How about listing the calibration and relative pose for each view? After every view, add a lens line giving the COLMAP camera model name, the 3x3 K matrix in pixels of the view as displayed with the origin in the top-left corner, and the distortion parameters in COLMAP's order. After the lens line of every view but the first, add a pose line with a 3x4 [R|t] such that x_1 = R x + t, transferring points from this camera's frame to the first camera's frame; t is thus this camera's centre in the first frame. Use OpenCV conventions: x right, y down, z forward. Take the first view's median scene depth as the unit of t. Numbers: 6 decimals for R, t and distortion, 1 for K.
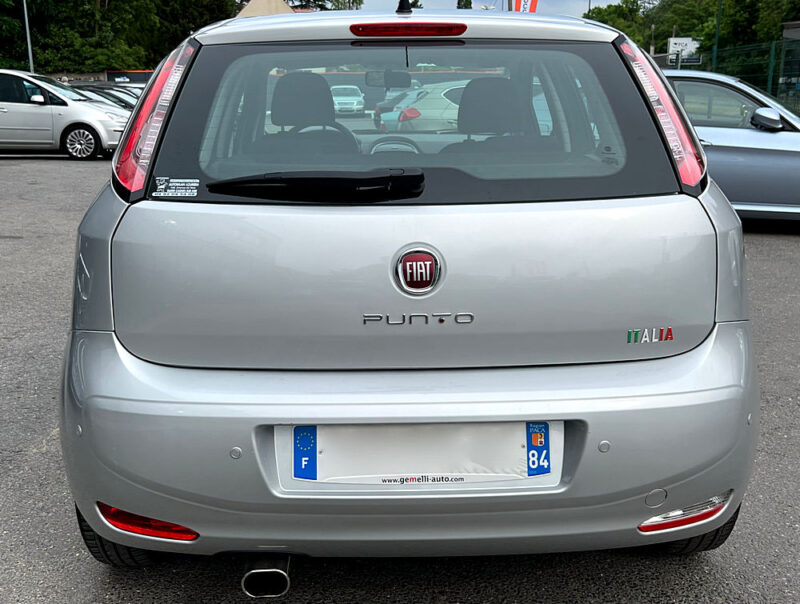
lens RADIAL K [[827.0, 0, 400.0], [0, 827.0, 302.0], [0, 0, 1]] dist [0.099079, -0.033278]
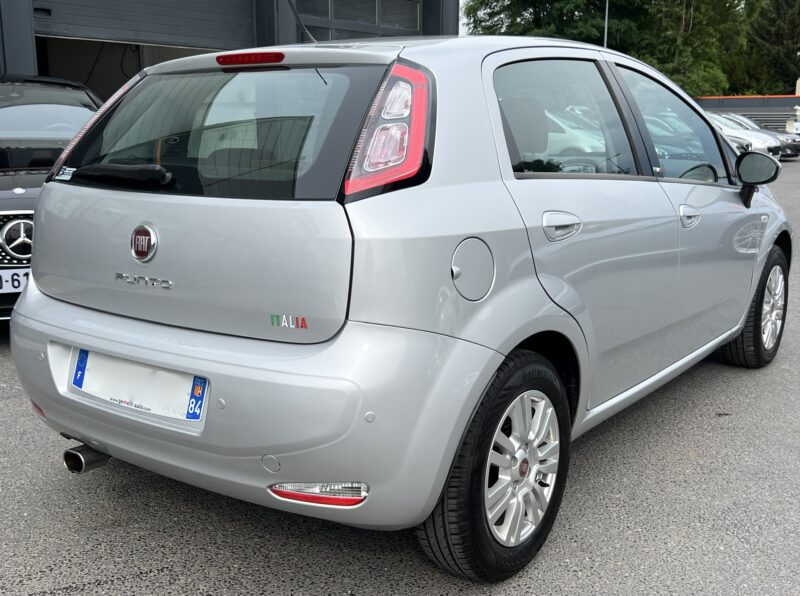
lens RADIAL K [[928.7, 0, 398.8], [0, 928.7, 329.7], [0, 0, 1]] dist [-0.004321, -0.058809]
pose [[0.791601, 0.144367, -0.593739, 1.168704], [-0.157931, 0.987011, 0.029429, -0.009713], [0.590276, 0.070474, 0.804119, 0.071747]]
